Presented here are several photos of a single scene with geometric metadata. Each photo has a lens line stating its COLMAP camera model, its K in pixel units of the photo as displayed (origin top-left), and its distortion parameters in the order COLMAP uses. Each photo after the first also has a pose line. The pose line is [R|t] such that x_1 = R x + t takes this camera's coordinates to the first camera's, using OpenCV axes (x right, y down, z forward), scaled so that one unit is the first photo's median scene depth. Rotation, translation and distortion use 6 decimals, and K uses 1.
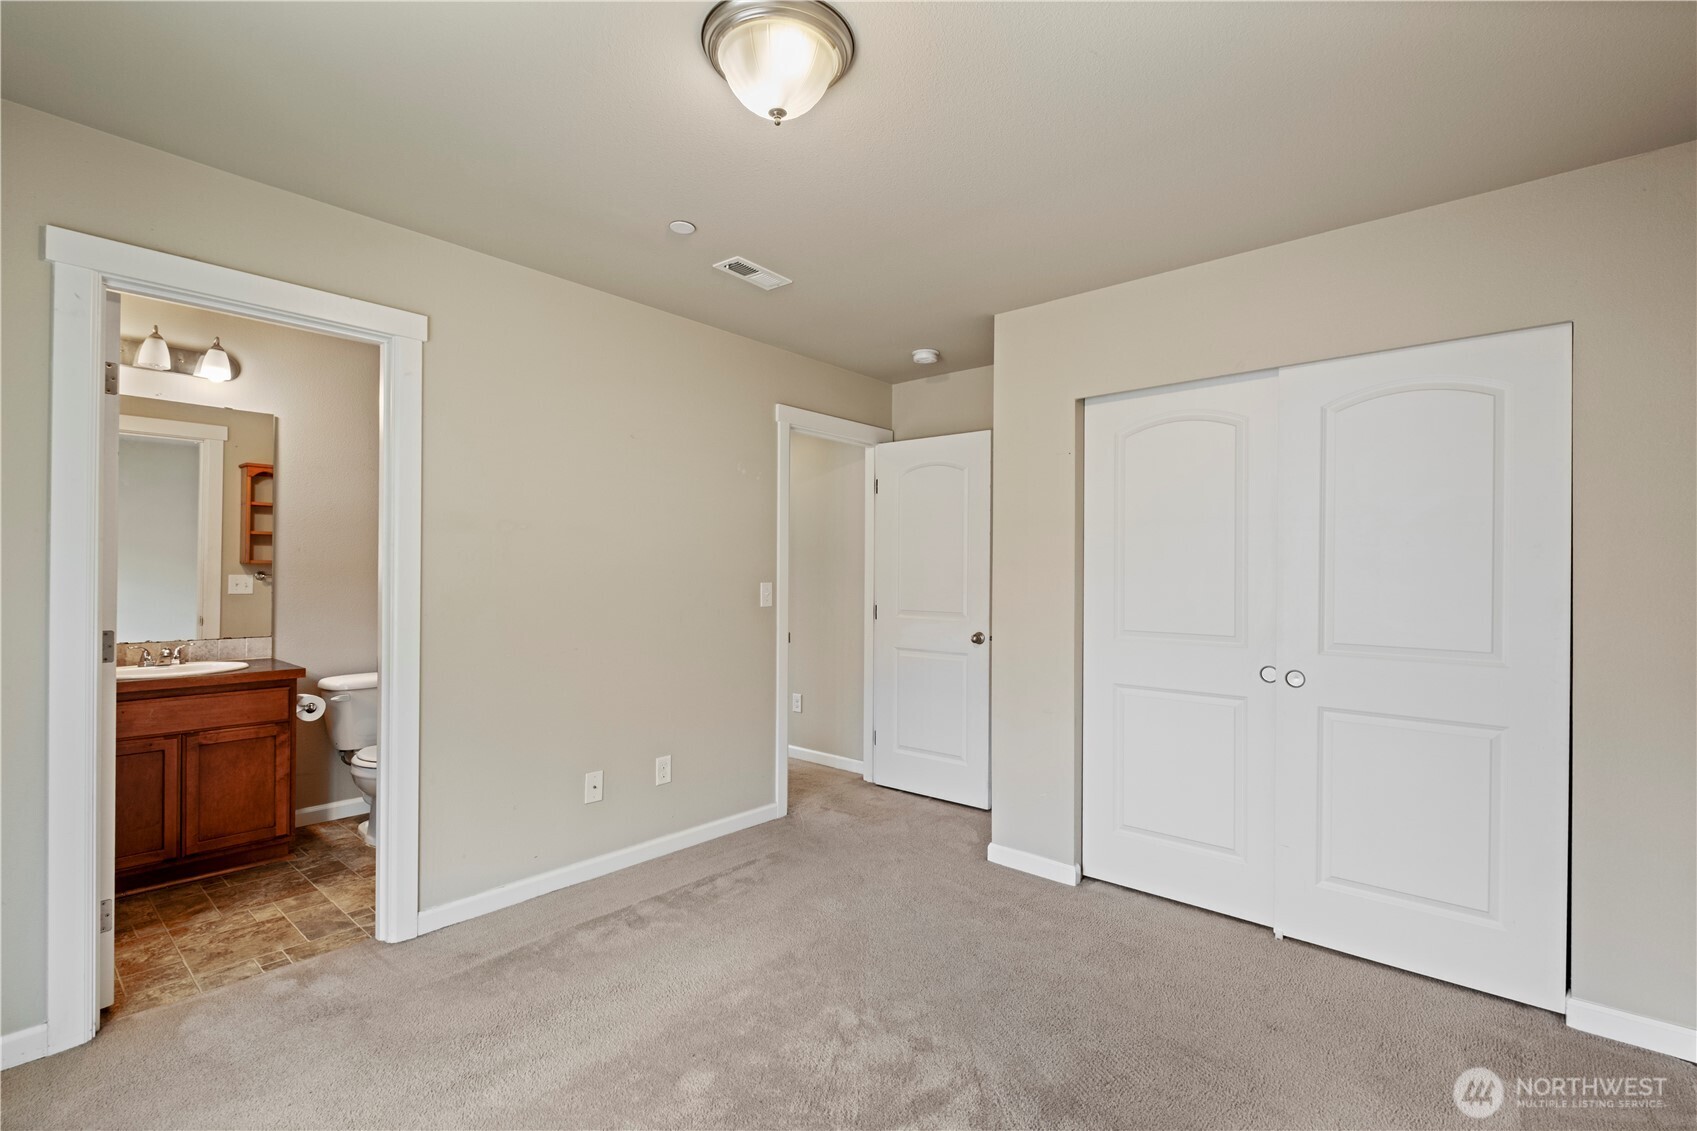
lens RADIAL K [[735.5, 0, 846.3], [0, 735.5, 566.1], [0, 0, 1]] dist [0.003402, -0.004410]
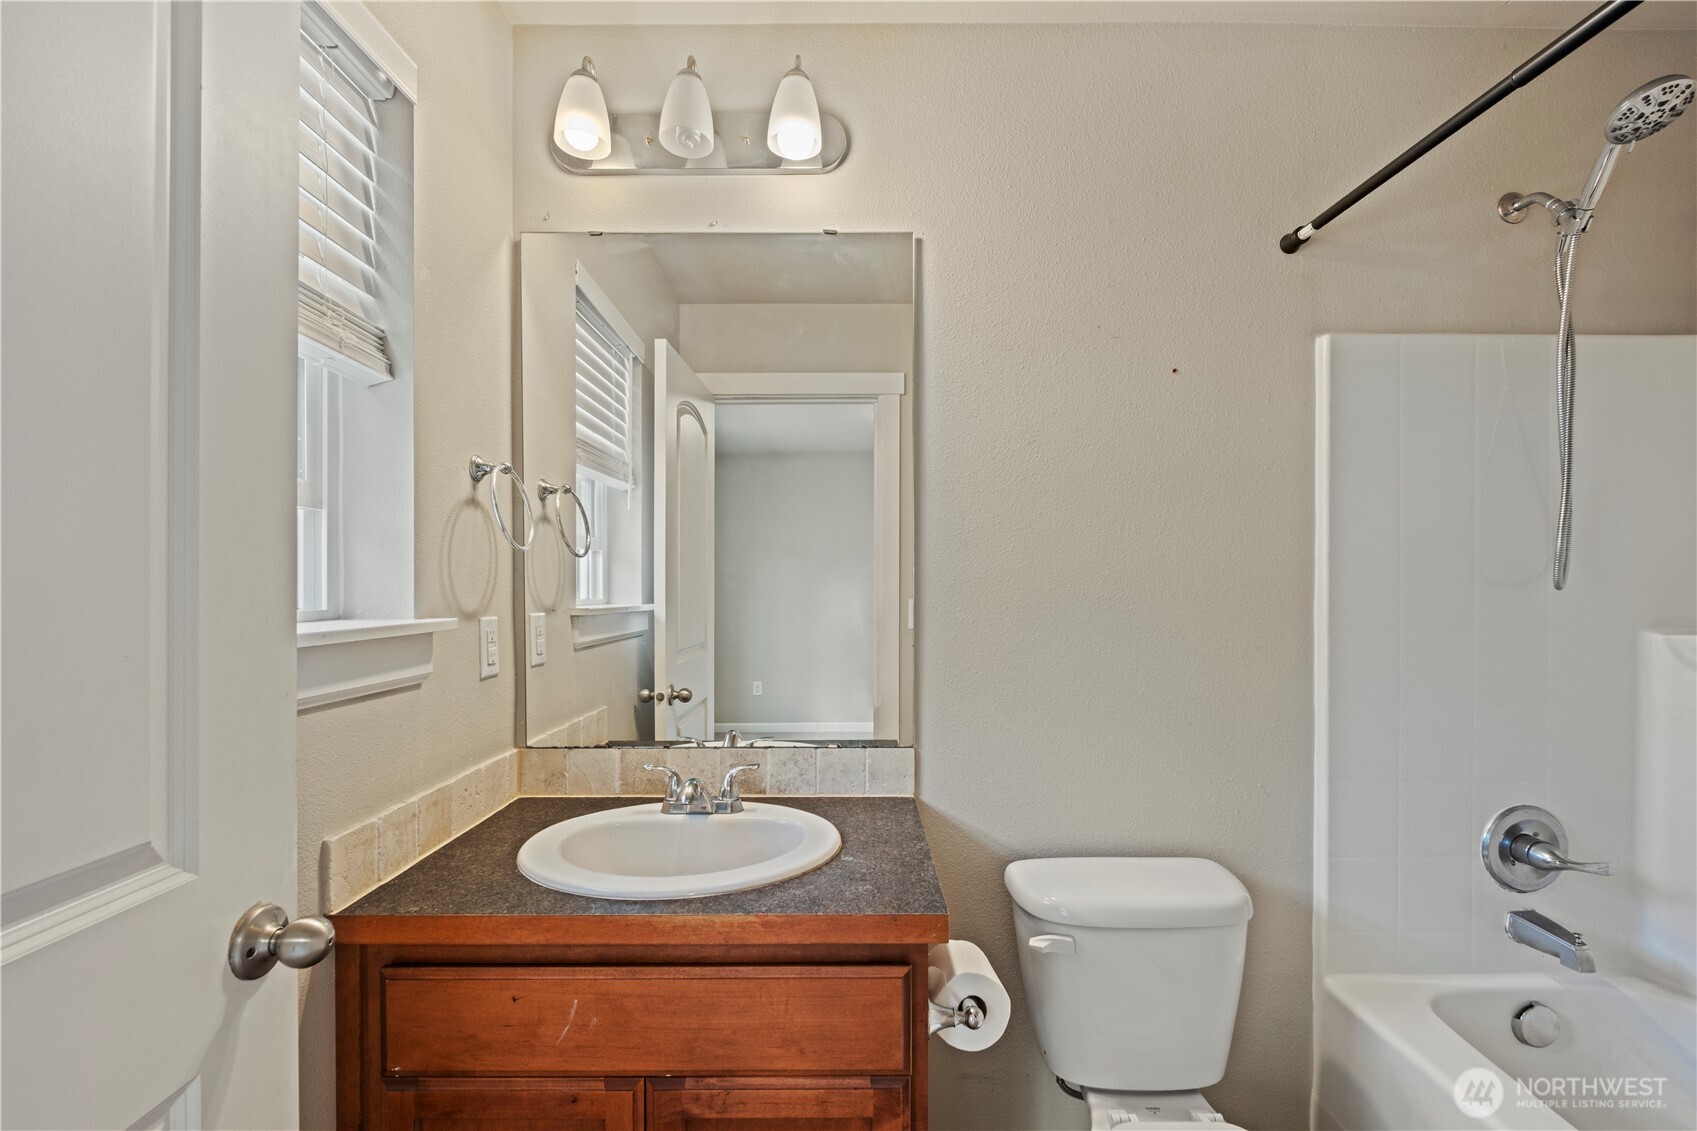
lens RADIAL K [[735.5, 0, 847.3], [0, 735.5, 577.6], [0, 0, 1]] dist [0.003402, -0.004410]
pose [[0.631221, -0.011106, -0.775523, -0.534645], [0.006301, 0.999938, -0.009191, 0.000262], [0.775577, 0.000914, 0.631252, 0.793533]]
